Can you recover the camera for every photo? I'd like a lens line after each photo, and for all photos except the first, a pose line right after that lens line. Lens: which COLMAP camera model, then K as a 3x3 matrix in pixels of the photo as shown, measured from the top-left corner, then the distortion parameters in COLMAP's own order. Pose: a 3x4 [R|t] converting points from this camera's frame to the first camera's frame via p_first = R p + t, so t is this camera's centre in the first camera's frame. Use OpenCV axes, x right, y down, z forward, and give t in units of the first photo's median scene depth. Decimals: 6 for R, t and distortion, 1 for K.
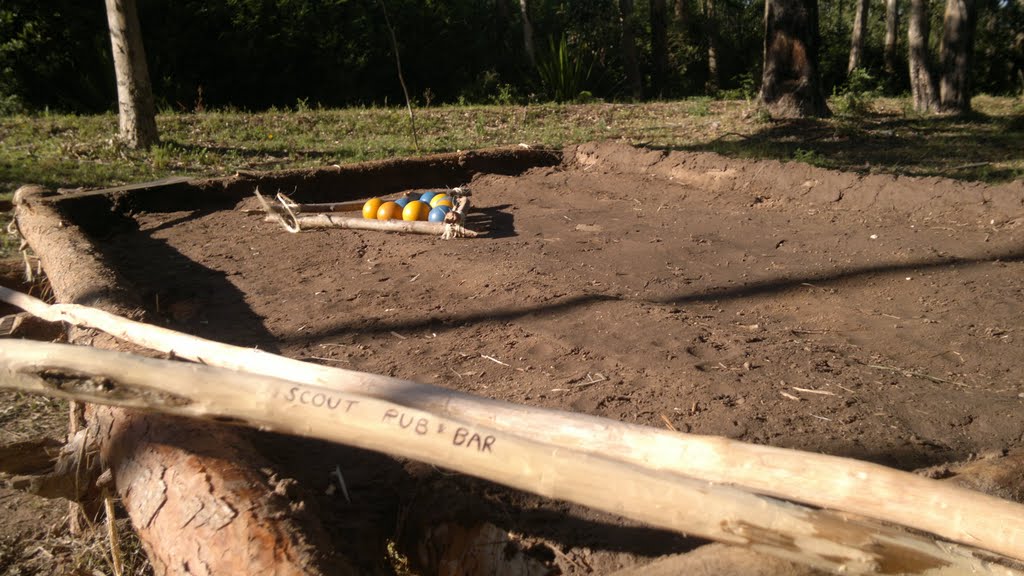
lens RADIAL K [[872.9, 0, 513.3], [0, 872.9, 274.3], [0, 0, 1]] dist [0.097096, -0.170120]
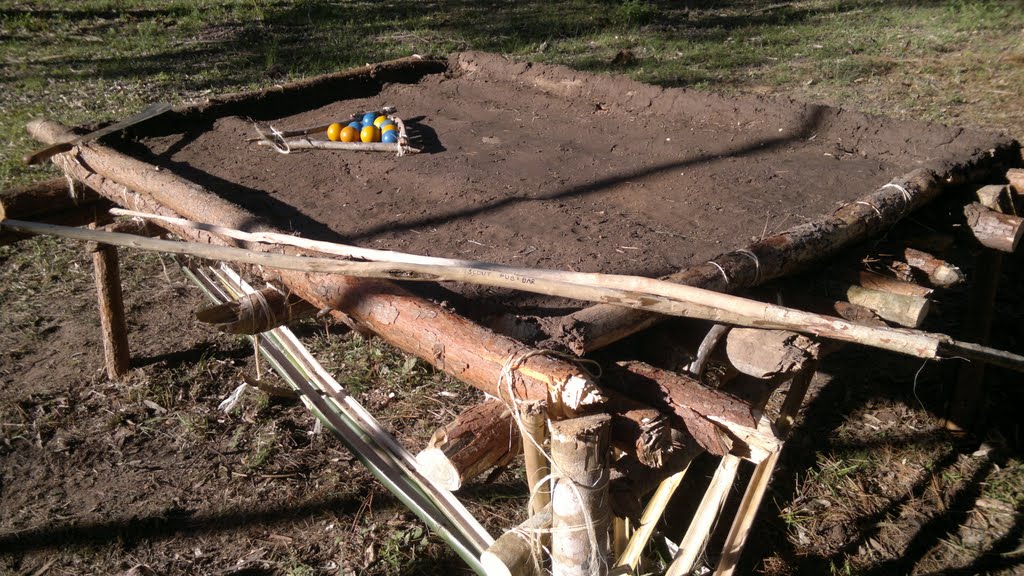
lens RADIAL K [[872.9, 0, 513.3], [0, 872.9, 274.3], [0, 0, 1]] dist [0.097096, -0.170120]
pose [[0.981885, -0.086044, 0.168816, -0.150282], [0.054235, 0.981296, 0.184709, -0.103133], [-0.181552, -0.172207, 0.968186, -0.503131]]
